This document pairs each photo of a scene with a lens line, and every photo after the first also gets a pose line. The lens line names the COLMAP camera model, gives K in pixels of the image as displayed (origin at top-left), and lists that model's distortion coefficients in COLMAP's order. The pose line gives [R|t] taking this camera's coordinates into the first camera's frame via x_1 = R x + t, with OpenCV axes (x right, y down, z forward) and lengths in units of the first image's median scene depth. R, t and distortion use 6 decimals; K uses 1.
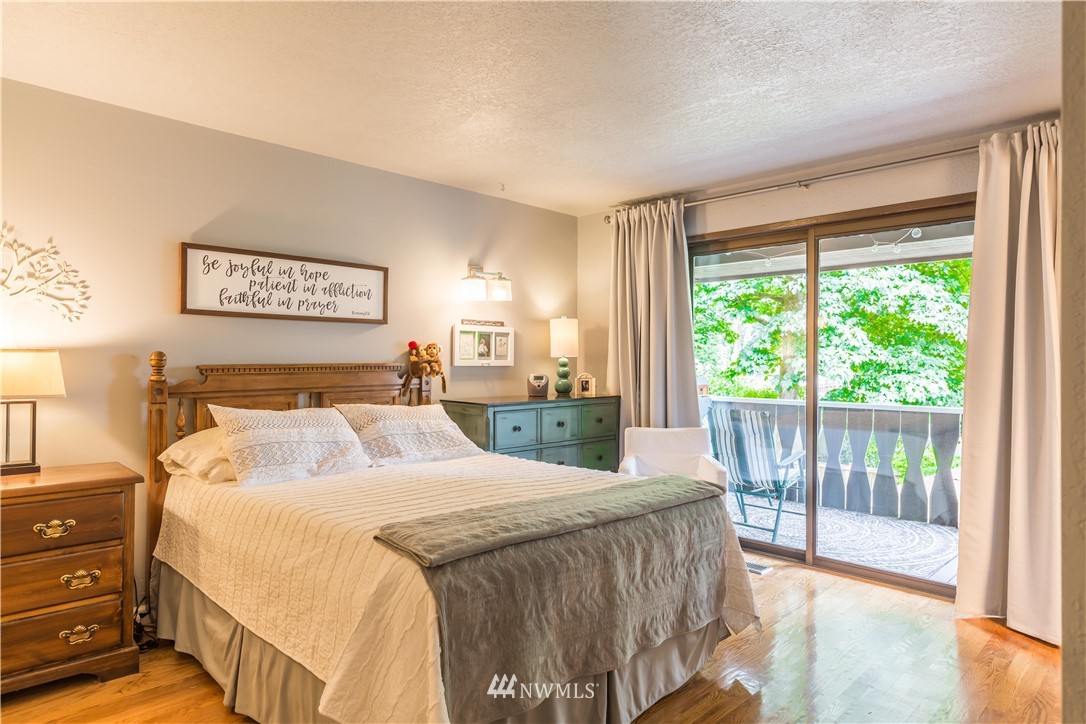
lens RADIAL K [[650.5, 0, 543.0], [0, 650.5, 364.0], [0, 0, 1]] dist [0.008903, 0.001450]
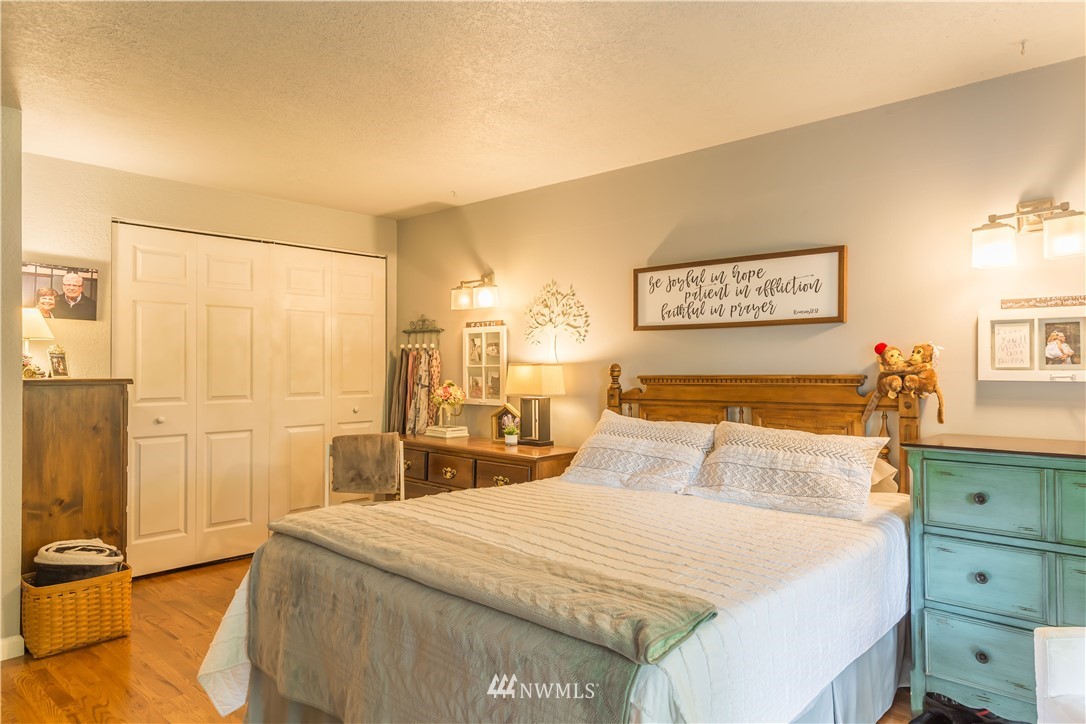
lens RADIAL K [[720.4, 0, 543.0], [0, 720.4, 360.2], [0, 0, 1]] dist [0.024756, -0.005533]
pose [[0.031148, -0.012945, -0.999431, 0.654298], [-0.002990, 0.999910, -0.013044, -0.007316], [0.999510, 0.003394, 0.031107, 0.728131]]
